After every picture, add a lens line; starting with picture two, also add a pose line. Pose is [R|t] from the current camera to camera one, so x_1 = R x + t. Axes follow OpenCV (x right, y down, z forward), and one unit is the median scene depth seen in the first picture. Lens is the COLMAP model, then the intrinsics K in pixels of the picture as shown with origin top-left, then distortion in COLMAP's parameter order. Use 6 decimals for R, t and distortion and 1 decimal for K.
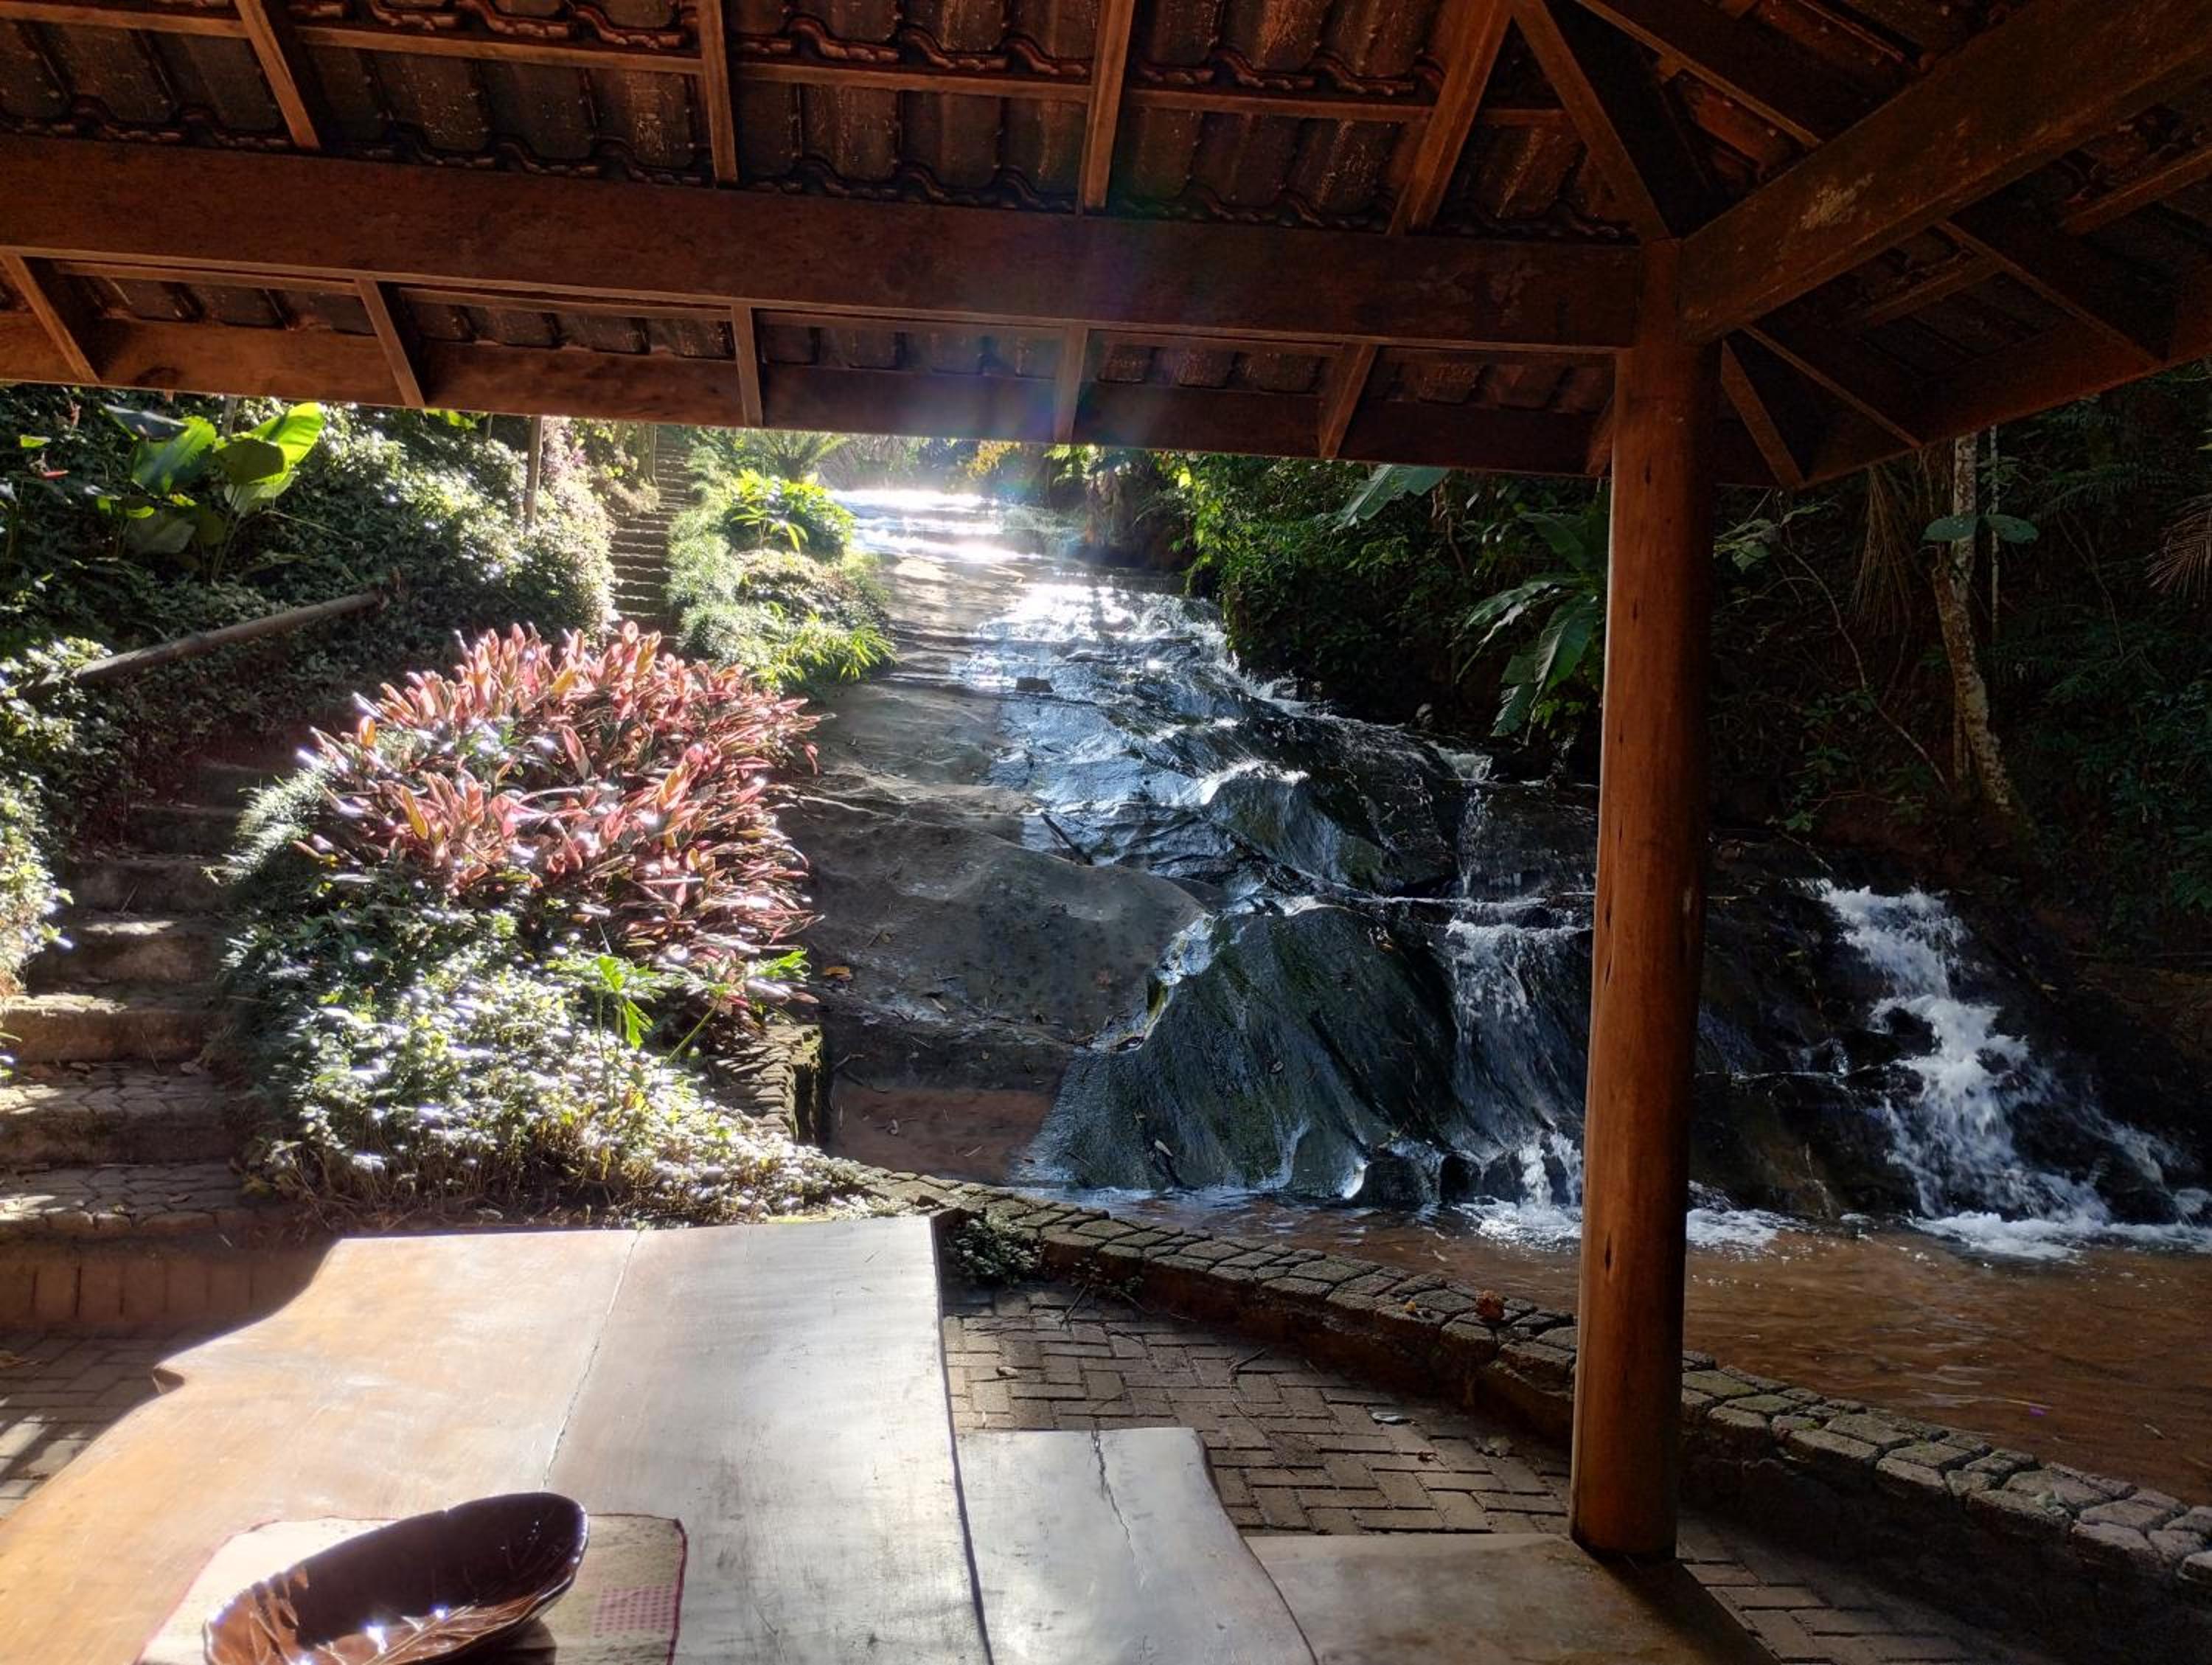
lens RADIAL K [[1816.3, 0, 1106.0], [0, 1816.3, 832.5], [0, 0, 1]] dist [0.040315, -0.086466]
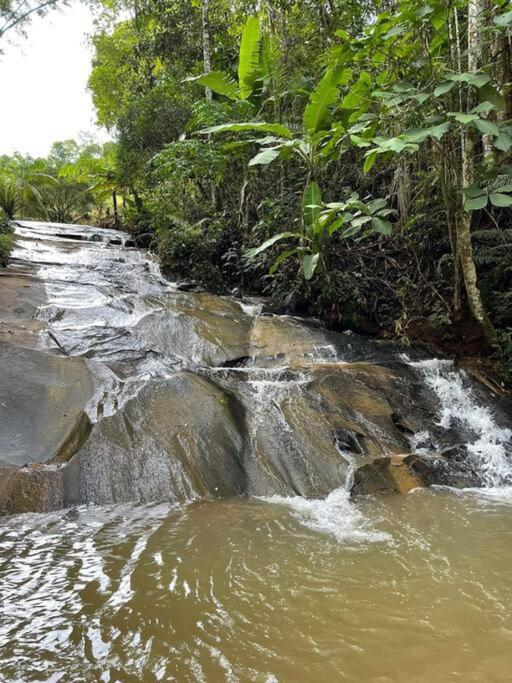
lens RADIAL K [[507.9, 0, 256.0], [0, 507.9, 341.5], [0, 0, 1]] dist [0.023647, -0.003523]
pose [[0.978286, -0.019949, 0.206299, 0.081436], [0.019730, 0.999800, 0.003117, 0.004206], [-0.206320, 0.001021, 0.978484, 0.425782]]
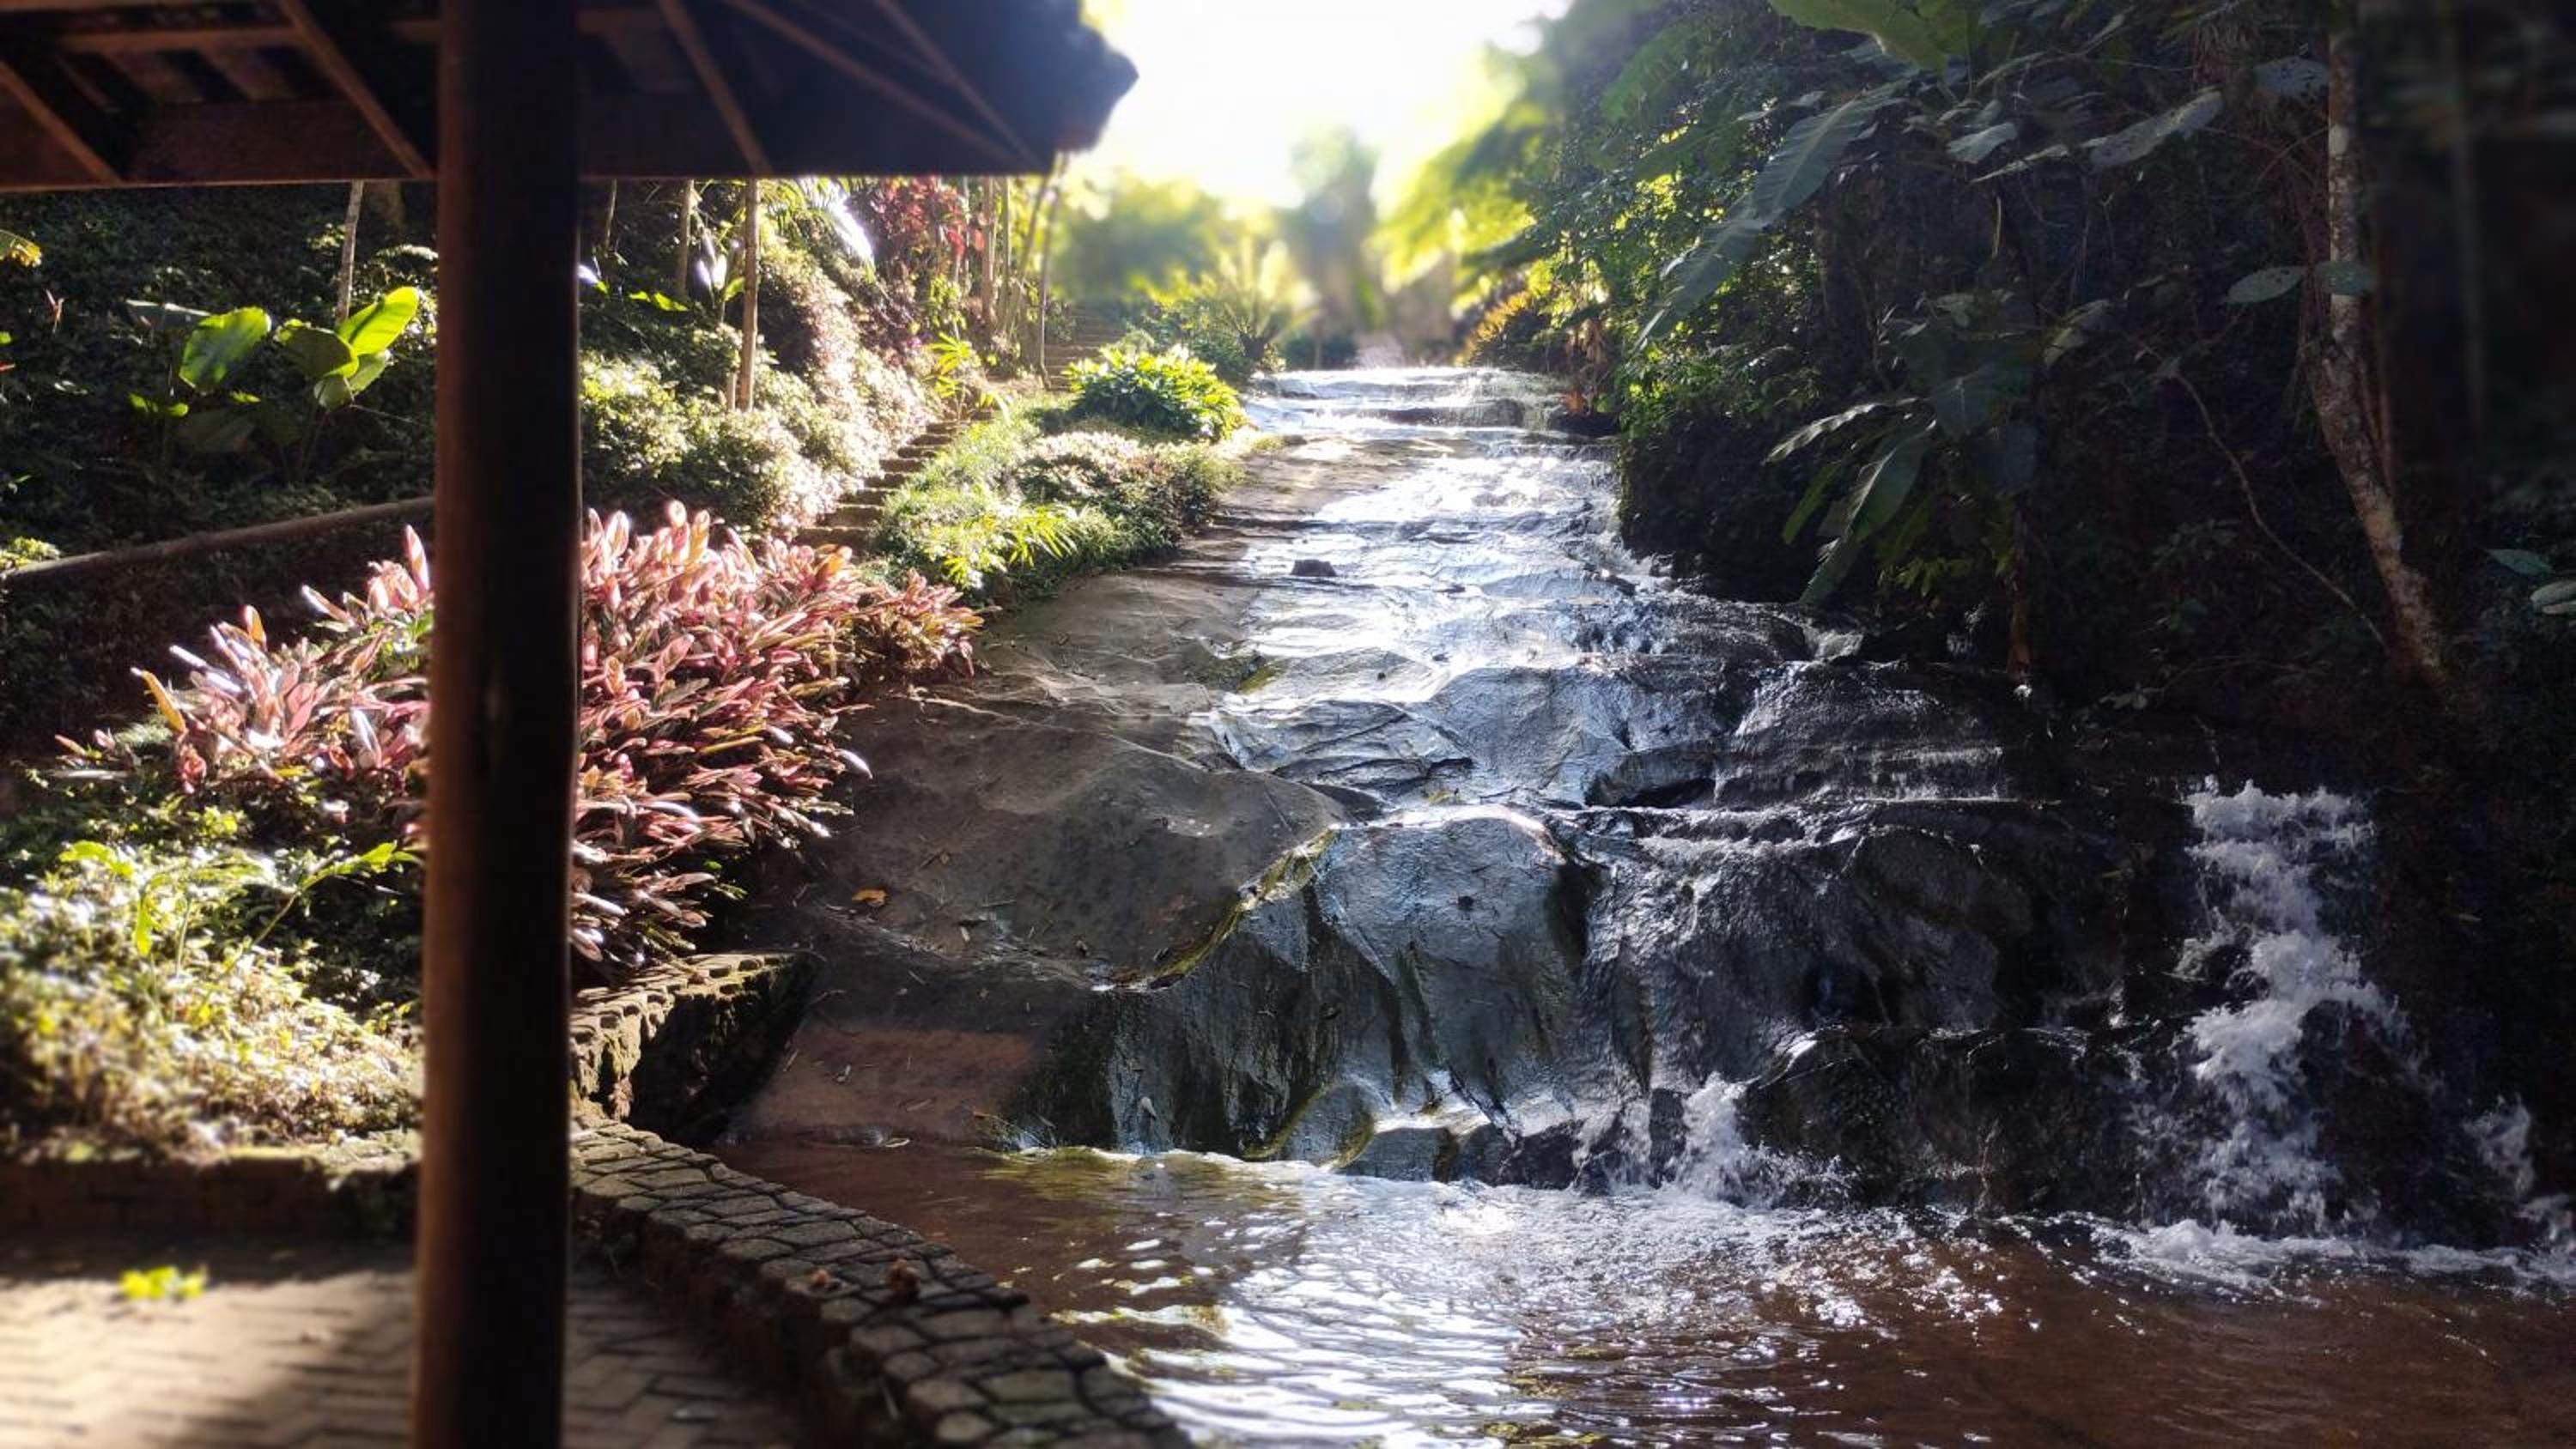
lens RADIAL K [[2108.6, 0, 1288.0], [0, 2108.6, 724.5], [0, 0, 1]] dist [-0.004026, -0.003105]
pose [[0.966732, -0.022114, -0.254835, 0.261873], [0.015599, 0.999498, -0.027558, 0.023189], [0.255316, 0.022666, 0.966592, 0.079858]]
